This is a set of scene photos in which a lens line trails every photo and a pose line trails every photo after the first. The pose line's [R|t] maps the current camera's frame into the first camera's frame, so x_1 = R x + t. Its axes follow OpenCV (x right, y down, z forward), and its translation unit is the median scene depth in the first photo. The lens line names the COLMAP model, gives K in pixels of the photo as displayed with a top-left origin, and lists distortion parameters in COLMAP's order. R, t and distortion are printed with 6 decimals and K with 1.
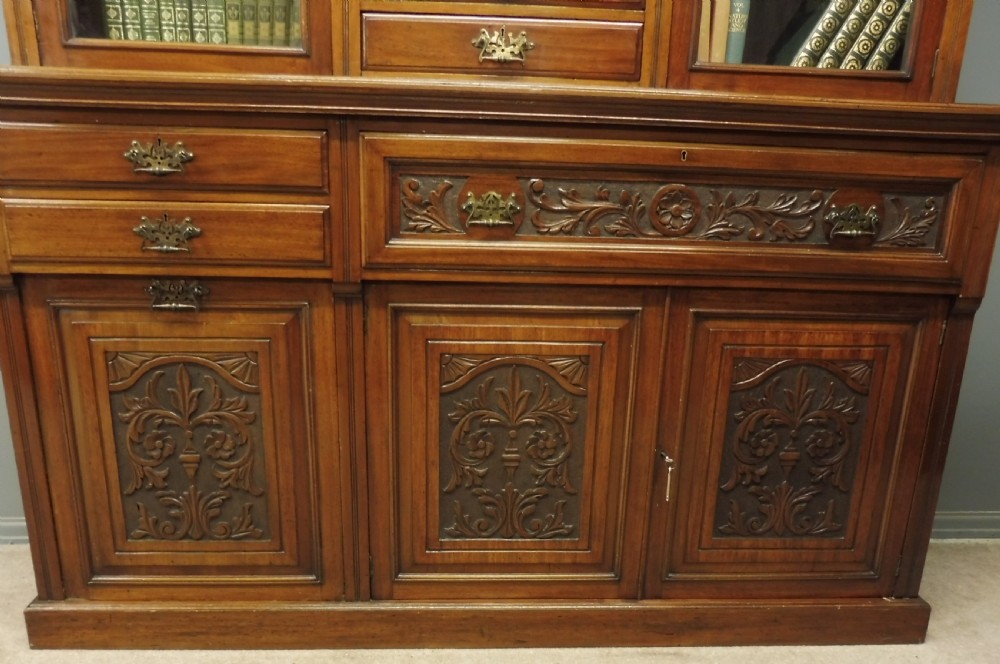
lens RADIAL K [[839.4, 0, 488.9], [0, 839.4, 441.2], [0, 0, 1]] dist [-0.032751, -0.000475]
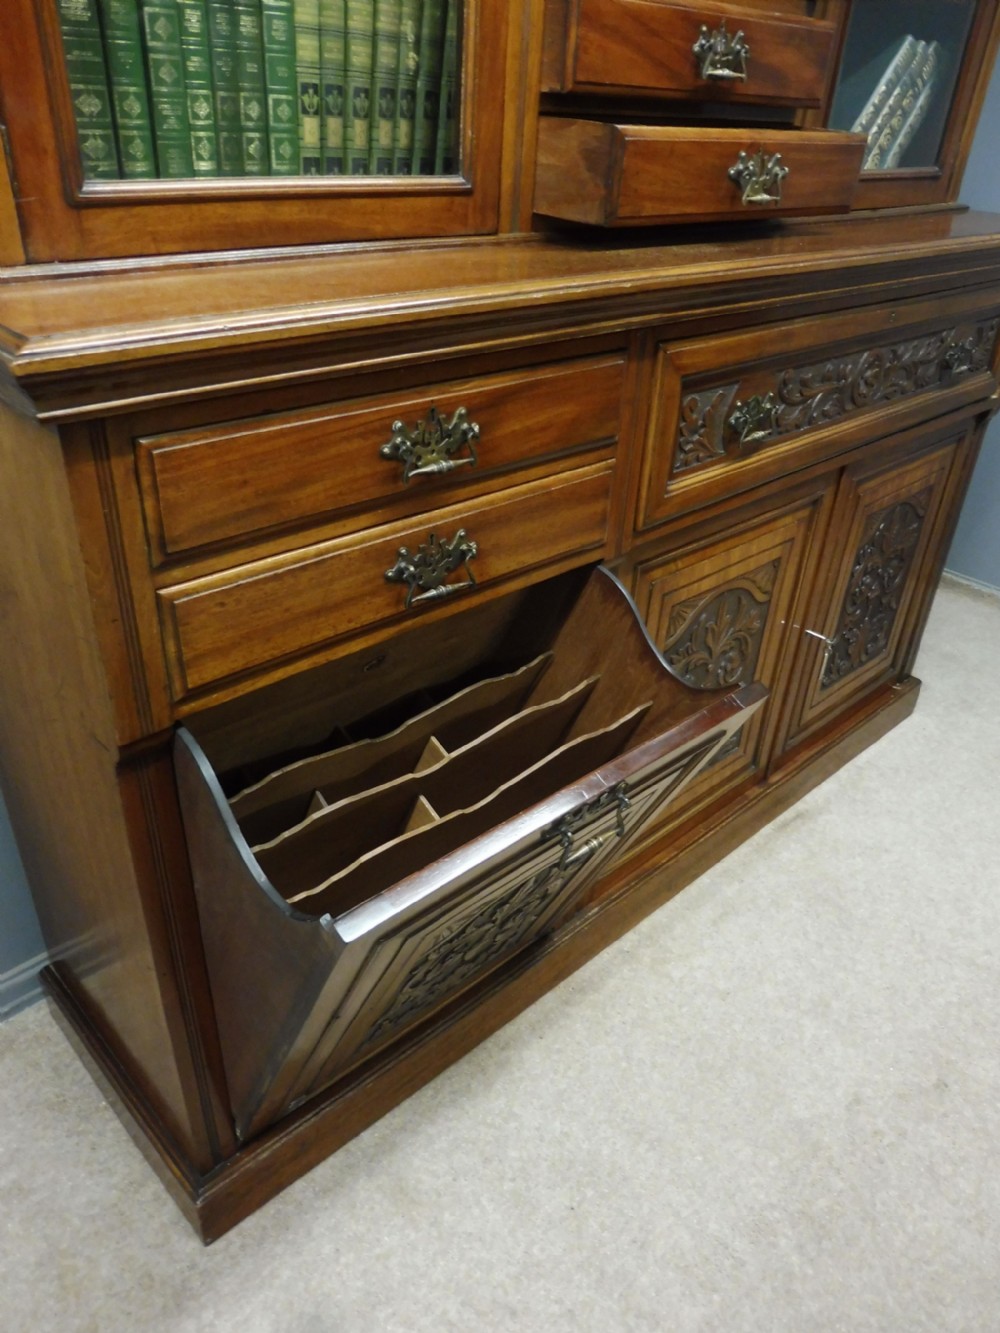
lens RADIAL K [[971.2, 0, 500.5], [0, 971.2, 671.4], [0, 0, 1]] dist [-0.042739, 0.011246]
pose [[0.762276, -0.327447, 0.558314, -0.680514], [0.176130, 0.934979, 0.307885, -0.343800], [-0.622828, -0.136358, 0.770385, 0.404795]]
